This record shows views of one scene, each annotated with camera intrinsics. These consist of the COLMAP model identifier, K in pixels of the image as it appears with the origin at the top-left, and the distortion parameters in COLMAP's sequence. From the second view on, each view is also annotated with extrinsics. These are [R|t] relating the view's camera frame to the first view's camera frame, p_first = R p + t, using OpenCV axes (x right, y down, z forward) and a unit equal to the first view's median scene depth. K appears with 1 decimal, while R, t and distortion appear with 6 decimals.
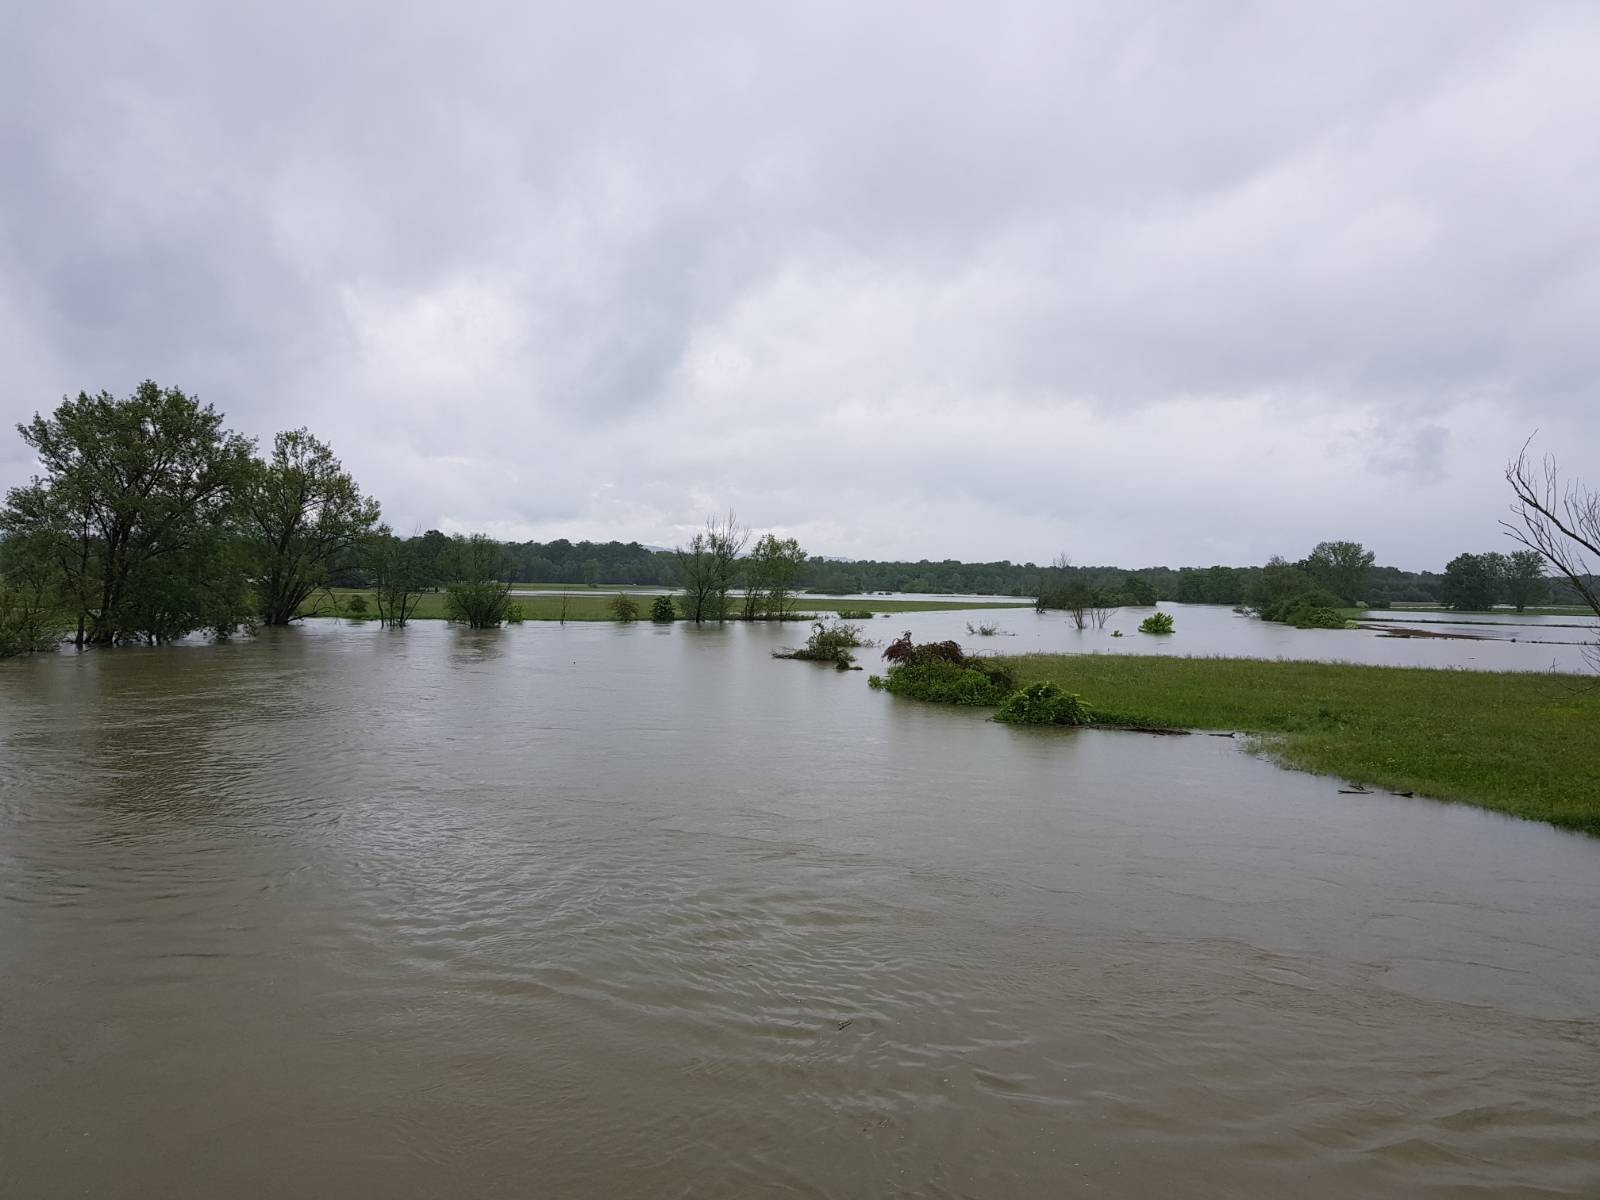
lens RADIAL K [[1245.0, 0, 797.5], [0, 1245.0, 591.6], [0, 0, 1]] dist [0.058272, -0.105695]
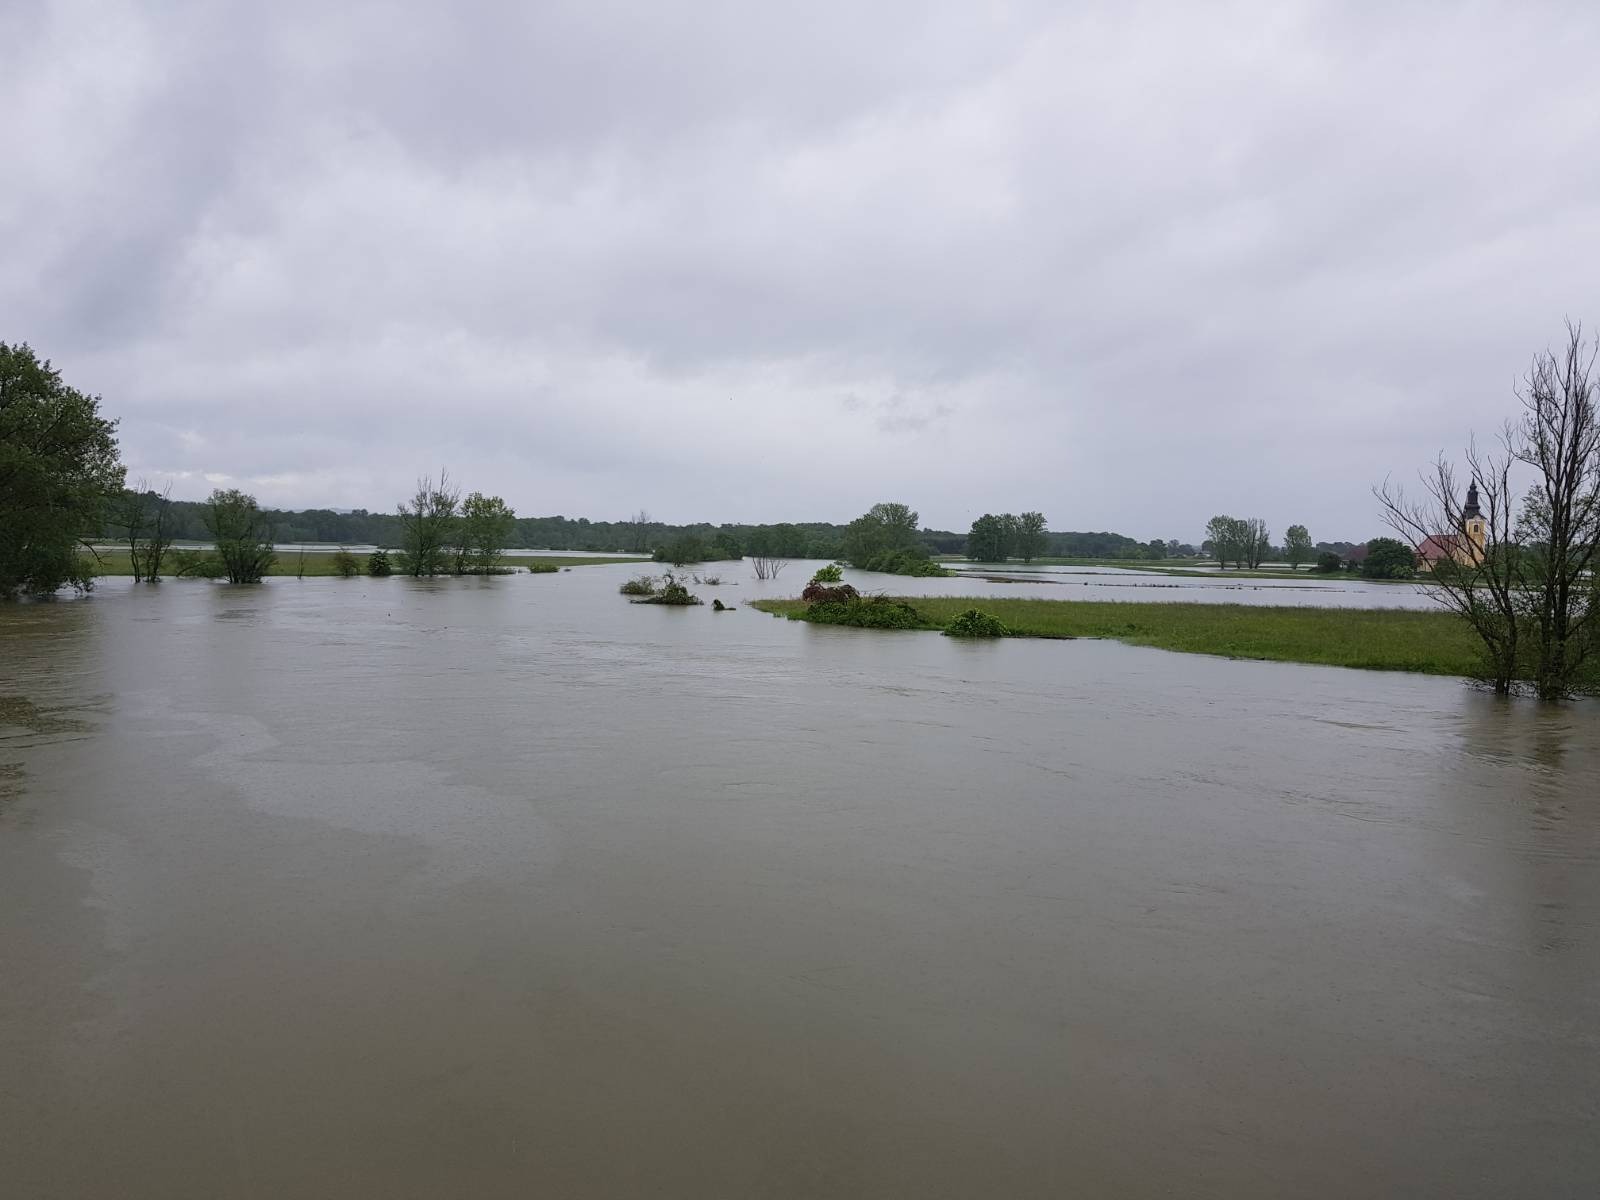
lens RADIAL K [[1245.0, 0, 797.8], [0, 1245.0, 615.7], [0, 0, 1]] dist [0.058272, -0.105695]
pose [[0.928855, -0.021825, 0.369801, -0.146173], [0.001309, 0.998450, 0.055639, -0.000495], [-0.370442, -0.051197, 0.927443, -0.077096]]
